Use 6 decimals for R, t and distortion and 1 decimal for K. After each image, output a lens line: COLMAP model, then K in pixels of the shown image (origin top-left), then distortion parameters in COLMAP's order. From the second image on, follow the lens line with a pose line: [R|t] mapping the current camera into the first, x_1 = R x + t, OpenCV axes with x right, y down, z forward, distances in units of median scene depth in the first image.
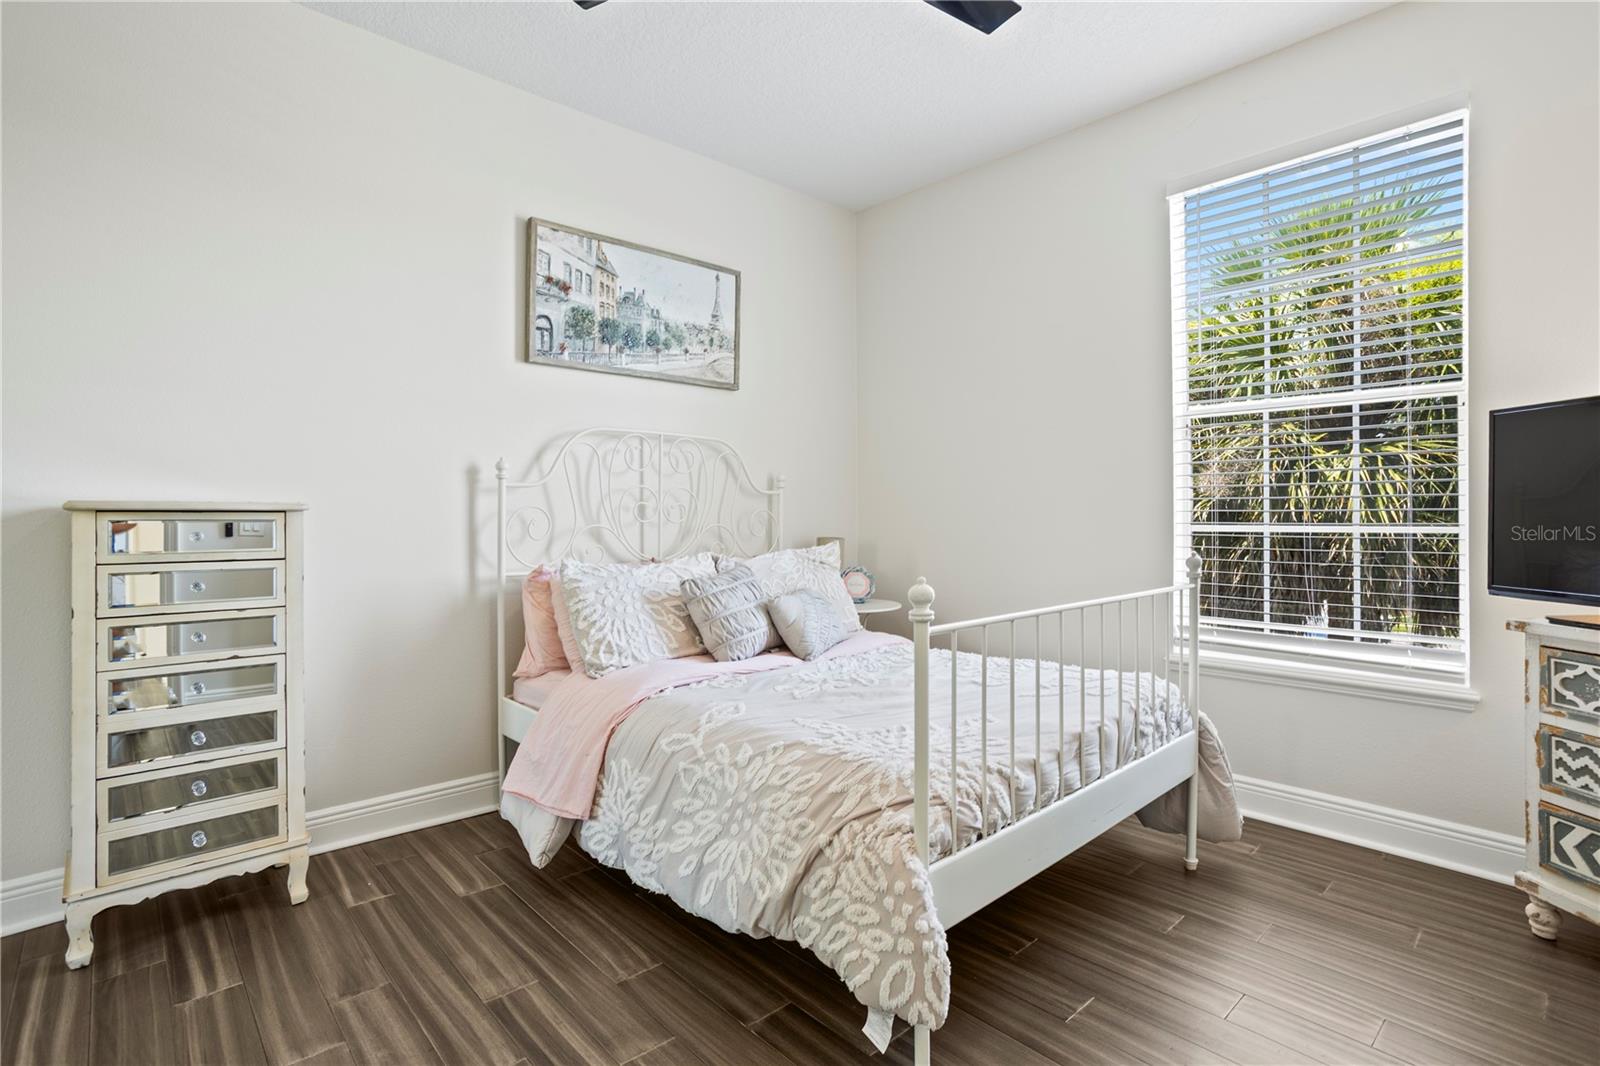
lens RADIAL K [[778.4, 0, 809.0], [0, 778.4, 526.9], [0, 0, 1]] dist [-0.005648, 0.000616]
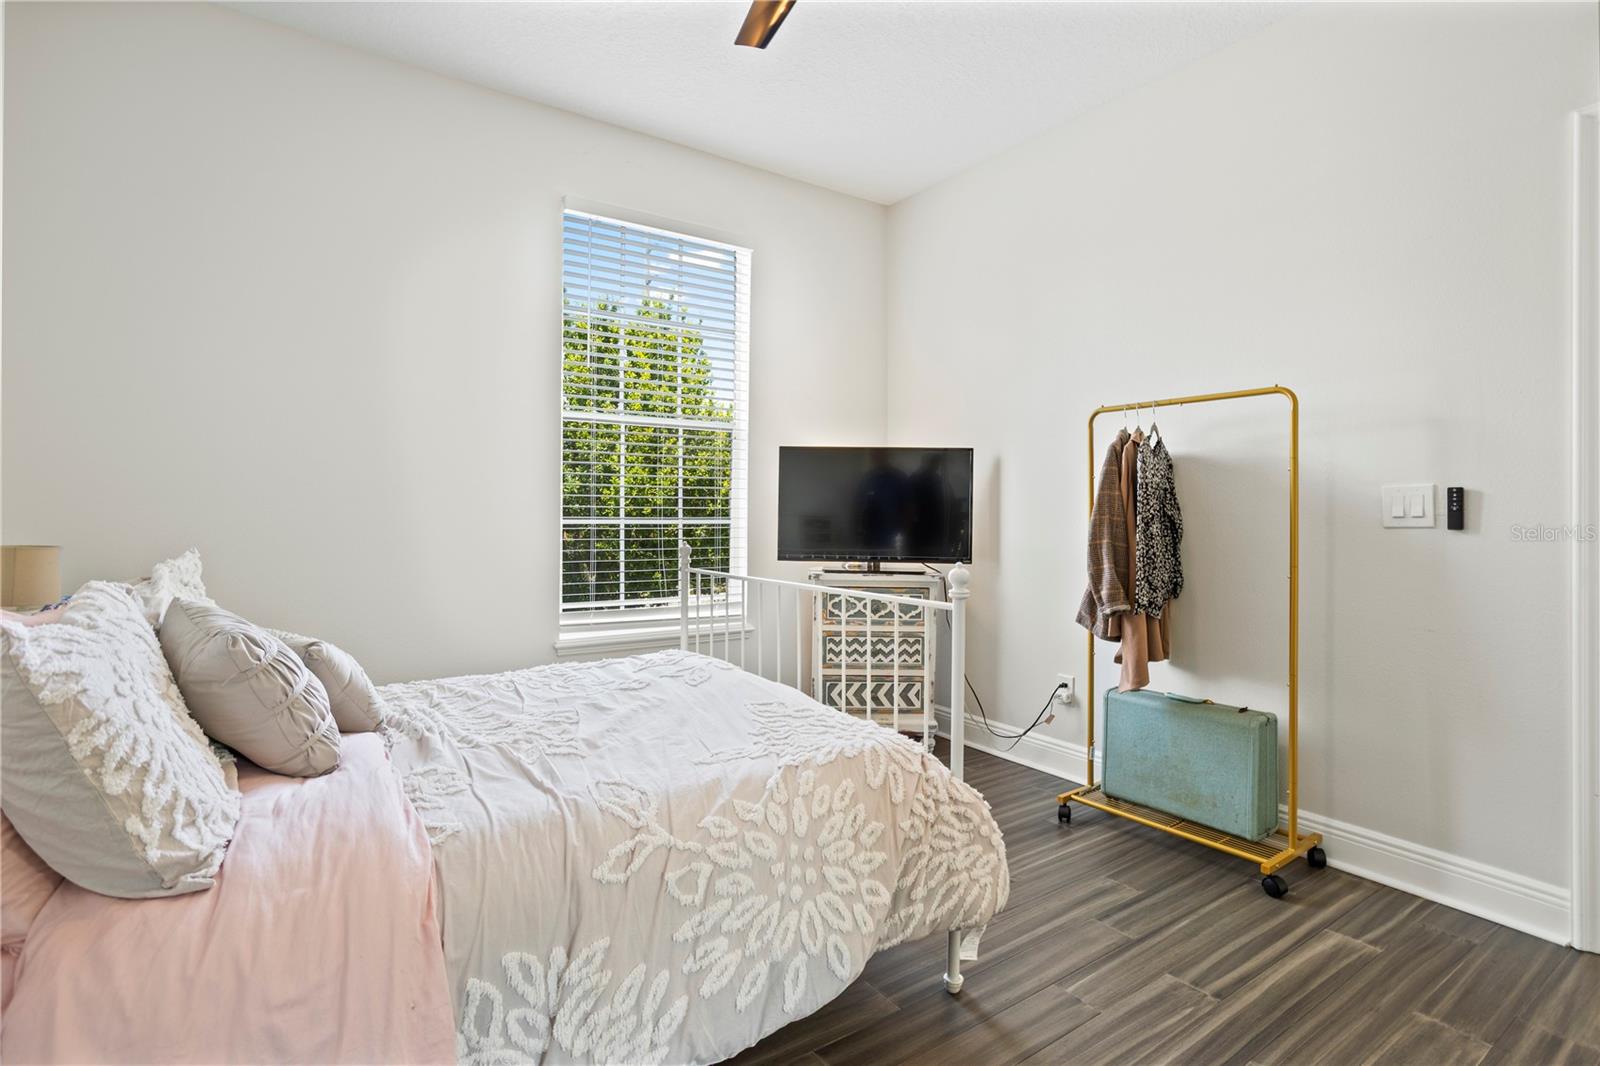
lens RADIAL K [[778.4, 0, 808.4], [0, 778.4, 521.6], [0, 0, 1]] dist [-0.005648, 0.000616]
pose [[0.146293, -0.007932, 0.989209, -0.628208], [0.006989, 0.999951, 0.006984, -0.005369], [-0.989217, 0.005891, 0.146342, 0.603139]]
